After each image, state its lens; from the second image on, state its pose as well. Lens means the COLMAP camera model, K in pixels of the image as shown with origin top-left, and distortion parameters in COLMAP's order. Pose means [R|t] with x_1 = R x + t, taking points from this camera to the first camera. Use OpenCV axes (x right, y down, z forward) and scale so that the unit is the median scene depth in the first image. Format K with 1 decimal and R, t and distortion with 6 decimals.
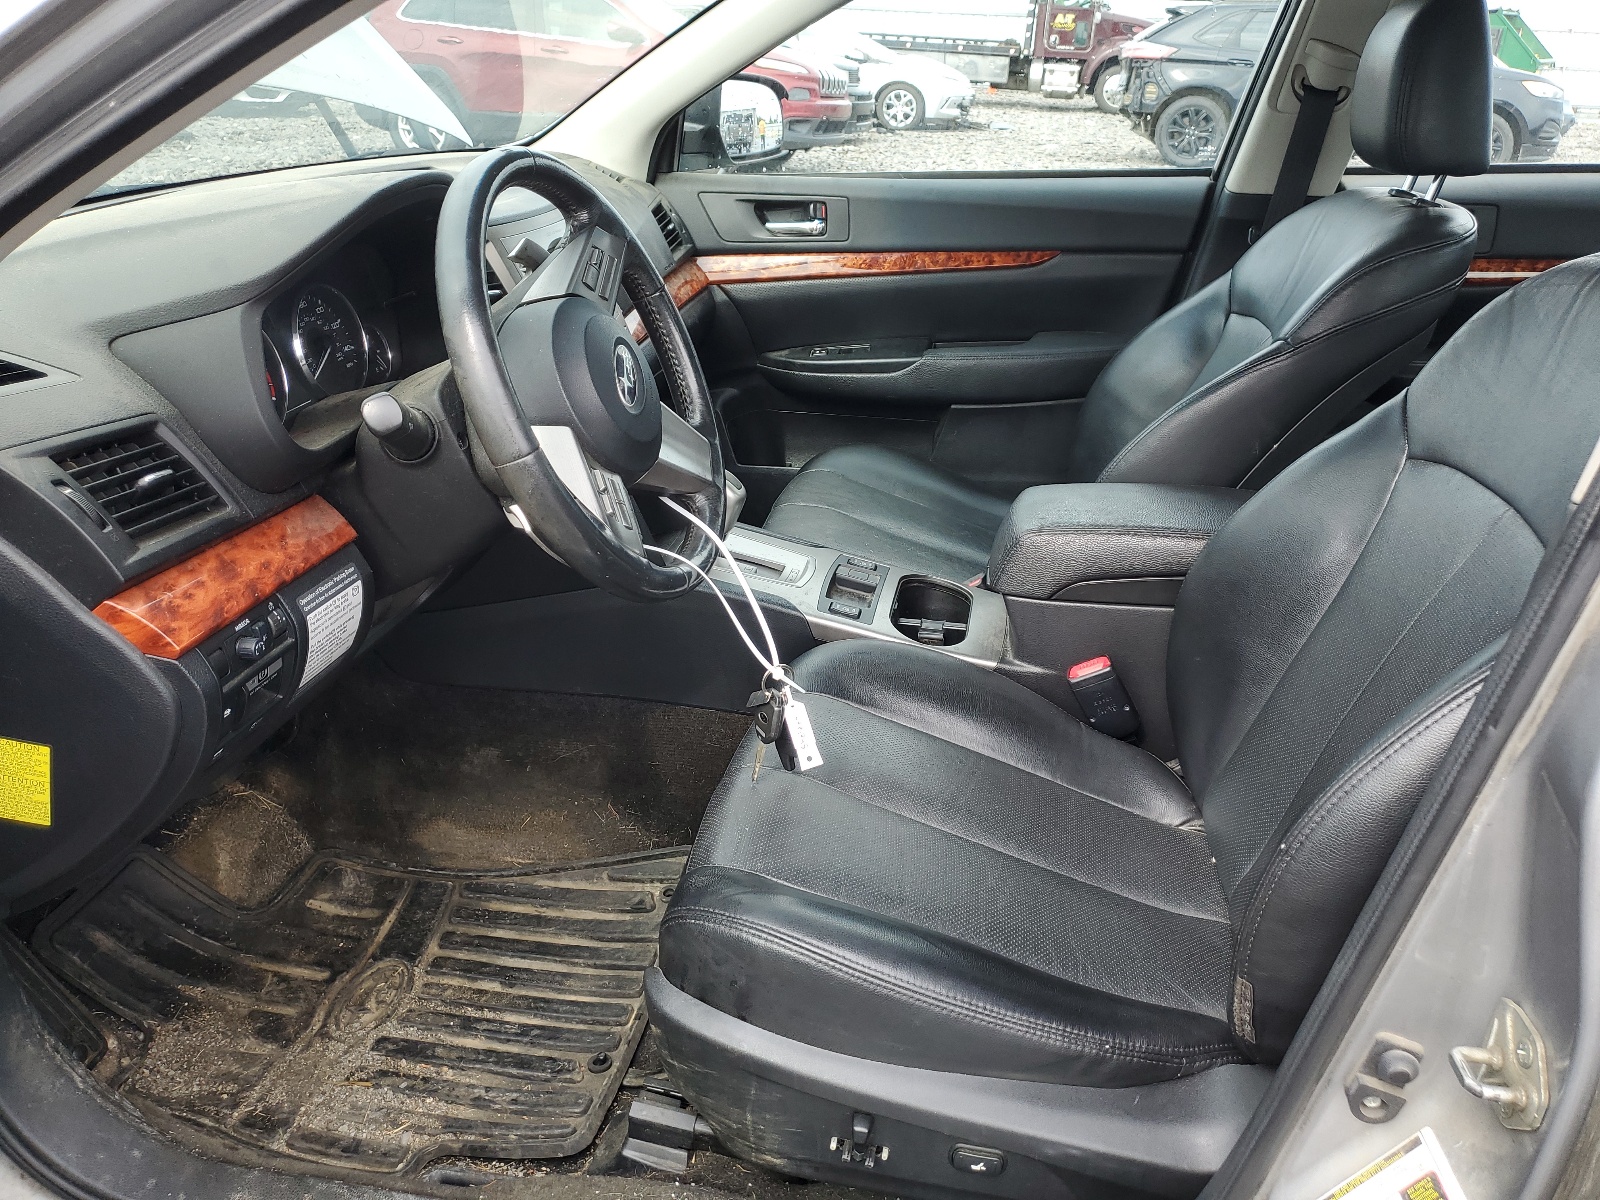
lens RADIAL K [[1247.7, 0, 800.0], [0, 1247.7, 600.0], [0, 0, 1]] dist [0.000637, 0.000614]
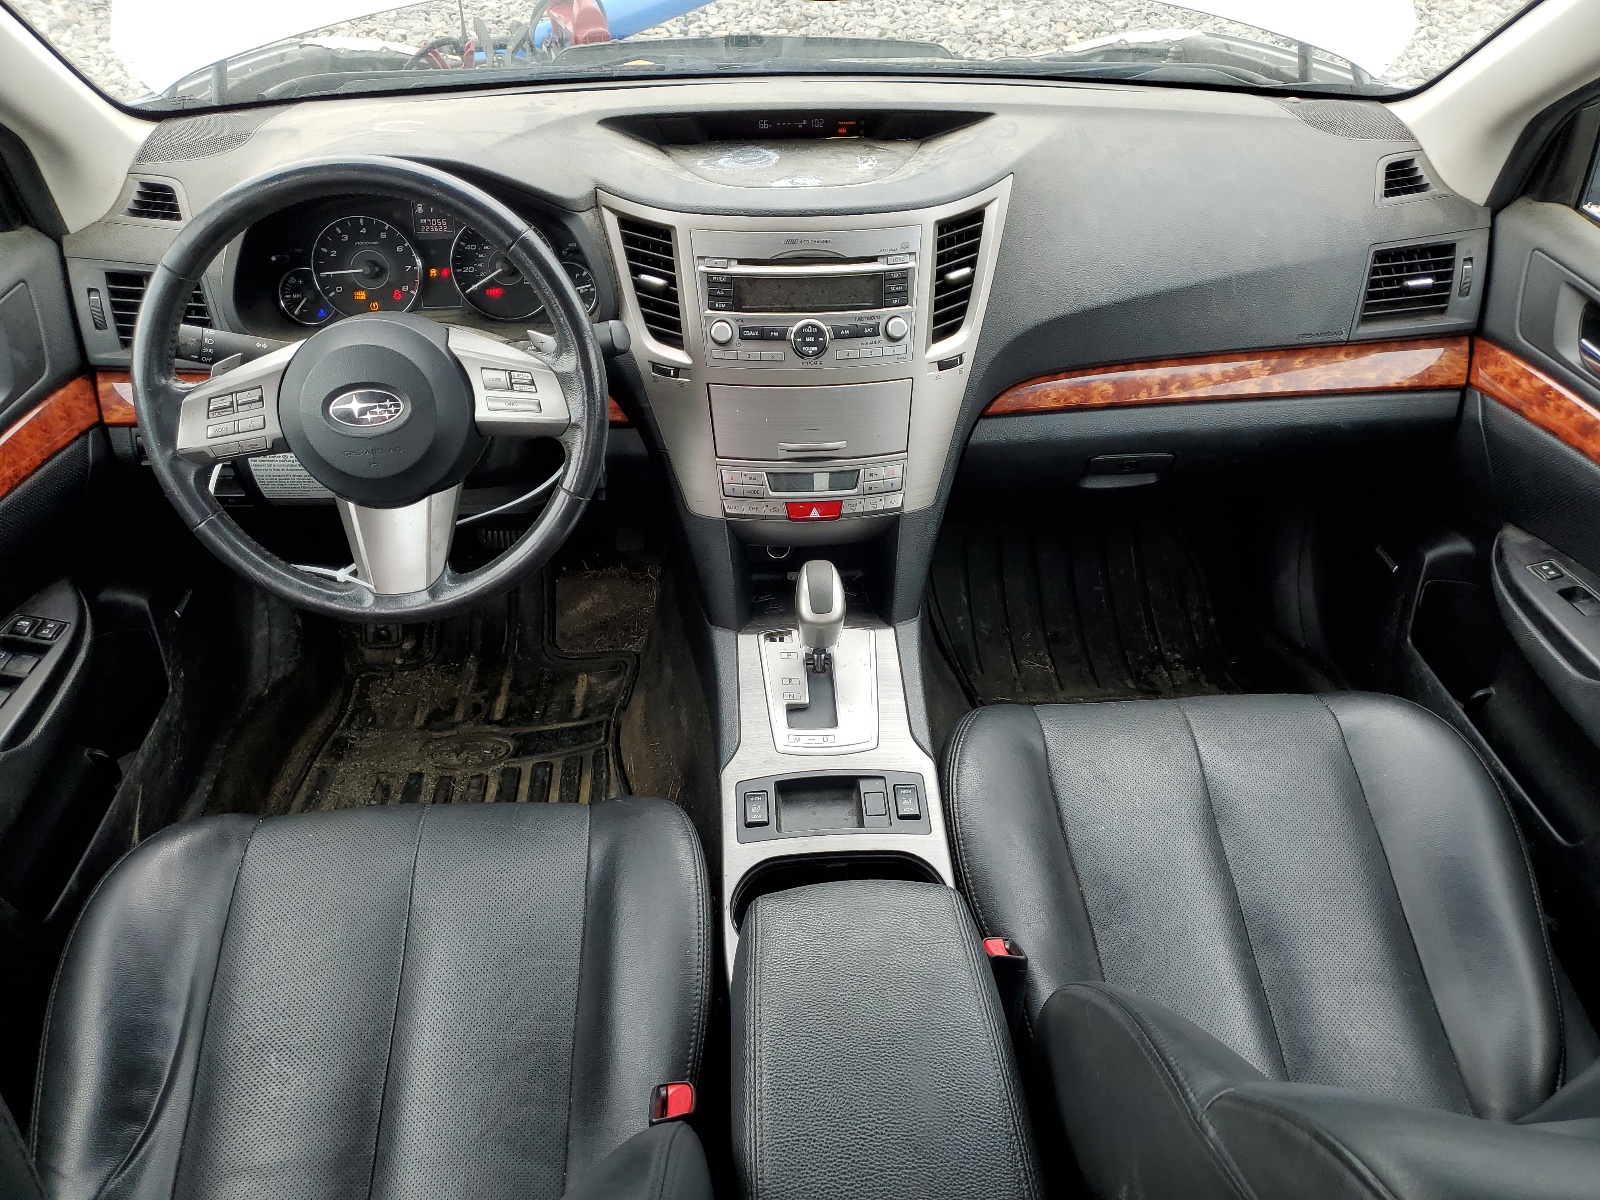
lens RADIAL K [[1247.7, 0, 800.0], [0, 1247.7, 600.0], [0, 0, 1]] dist [0.000637, 0.000614]
pose [[0.276391, 0.581961, -0.764807, 0.596443], [-0.407681, 0.791655, 0.455059, -0.489553], [0.870290, 0.186023, 0.456061, 0.662155]]
